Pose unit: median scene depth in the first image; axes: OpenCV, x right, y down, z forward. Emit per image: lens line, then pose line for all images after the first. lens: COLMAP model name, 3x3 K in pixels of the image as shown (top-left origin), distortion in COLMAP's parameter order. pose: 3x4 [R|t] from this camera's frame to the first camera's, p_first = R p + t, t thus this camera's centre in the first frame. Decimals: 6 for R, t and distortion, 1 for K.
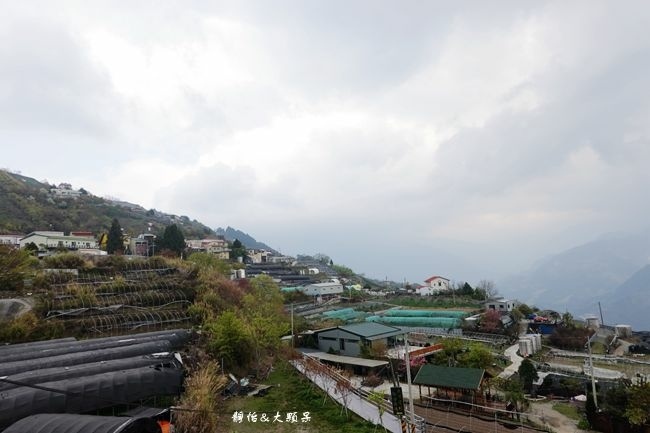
lens RADIAL K [[422.9, 0, 326.6], [0, 422.9, 205.3], [0, 0, 1]] dist [-0.008163, 0.000249]
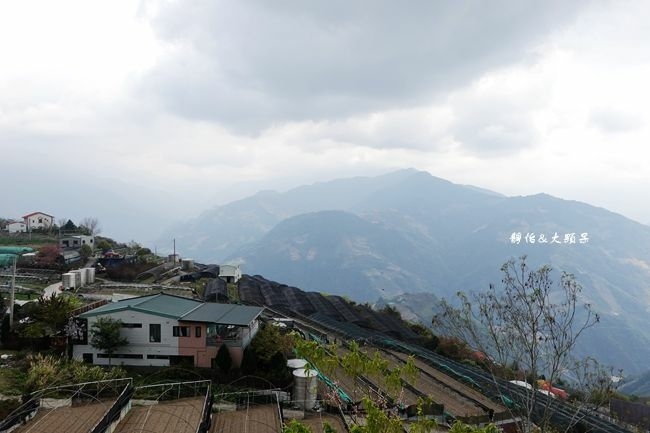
lens RADIAL K [[430.1, 0, 323.5], [0, 430.1, 207.5], [0, 0, 1]] dist [-0.001809, 0.000481]
pose [[0.746873, 0.064592, 0.661822, 0.193831], [-0.150456, 0.985875, 0.073574, 0.009043], [-0.647722, -0.154525, 0.746042, -0.068404]]
